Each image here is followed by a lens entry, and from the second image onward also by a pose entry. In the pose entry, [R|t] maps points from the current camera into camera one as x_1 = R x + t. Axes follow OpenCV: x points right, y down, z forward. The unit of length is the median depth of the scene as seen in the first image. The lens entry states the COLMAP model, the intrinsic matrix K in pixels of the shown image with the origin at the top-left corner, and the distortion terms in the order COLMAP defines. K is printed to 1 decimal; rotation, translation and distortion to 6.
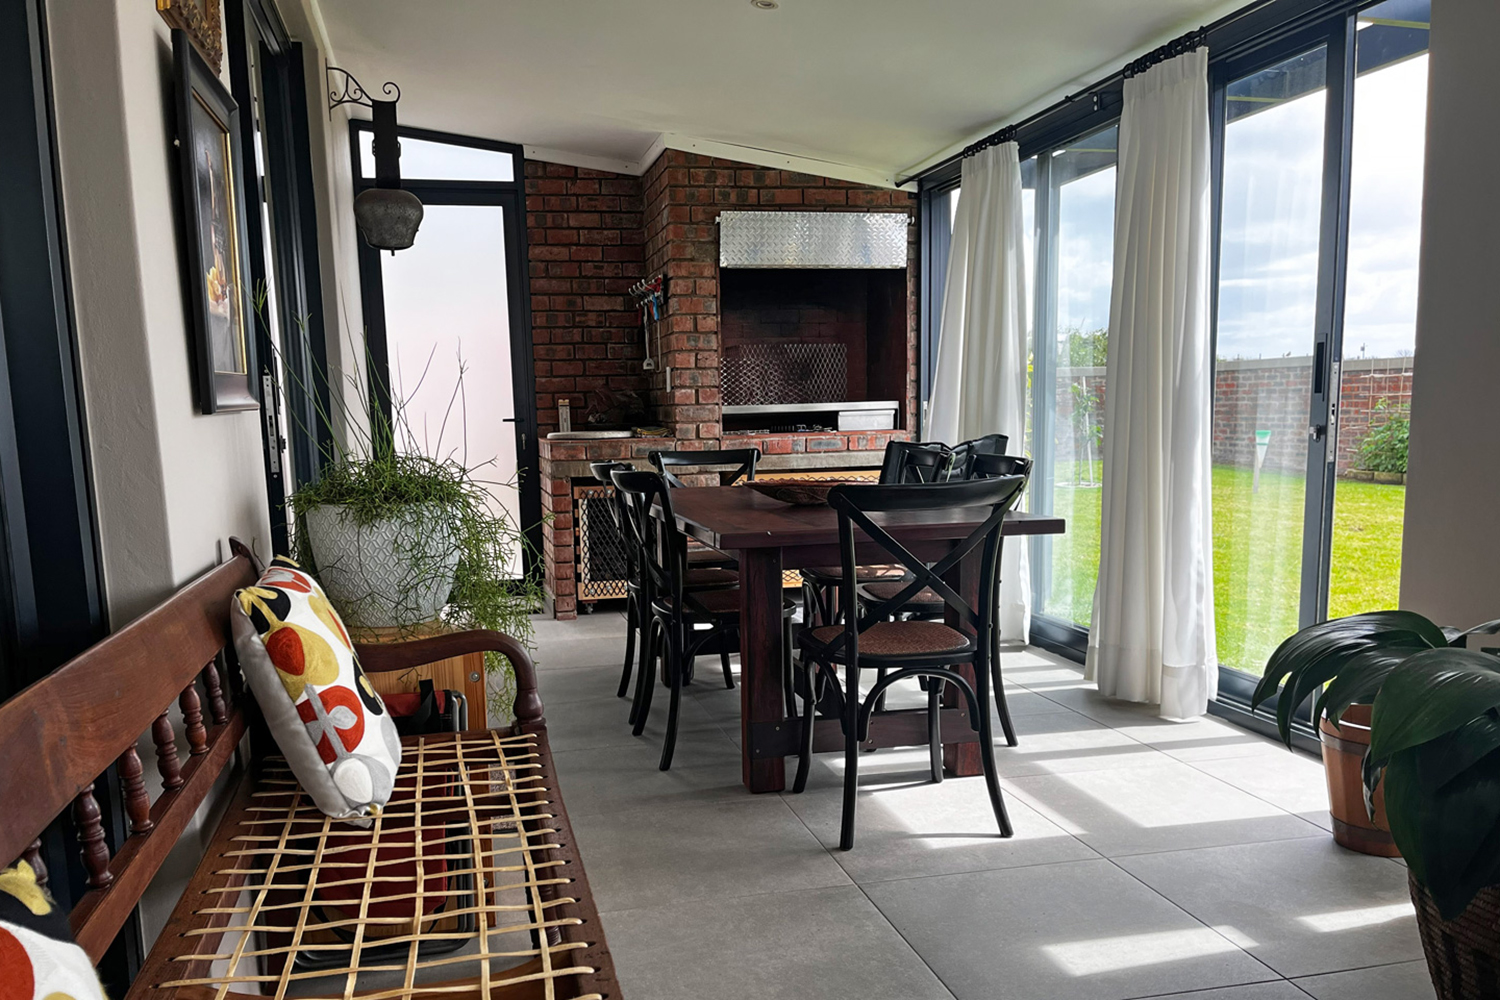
lens RADIAL K [[1130.4, 0, 752.6], [0, 1130.4, 496.0], [0, 0, 1]] dist [0.066116, -0.091885]
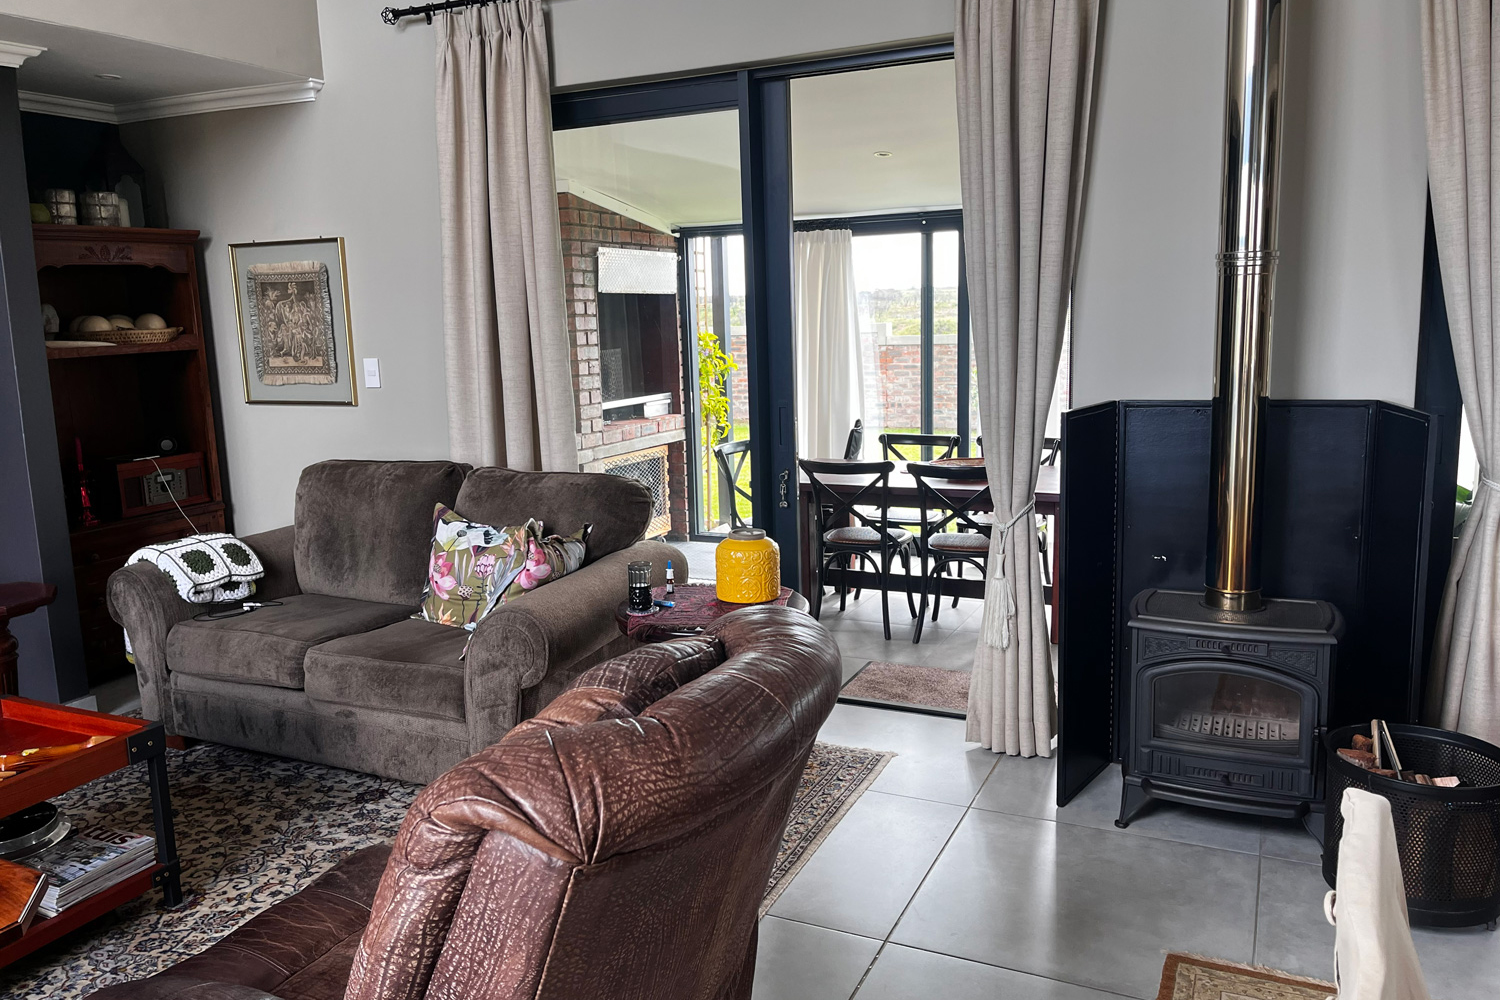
lens RADIAL K [[1130.4, 0, 741.1], [0, 1130.4, 496.9], [0, 0, 1]] dist [0.066116, -0.091885]
pose [[0.585660, -0.133584, 0.799473, -0.947382], [0.136297, 0.988512, 0.065325, -0.040263], [-0.799015, 0.070707, 0.597139, 0.152616]]
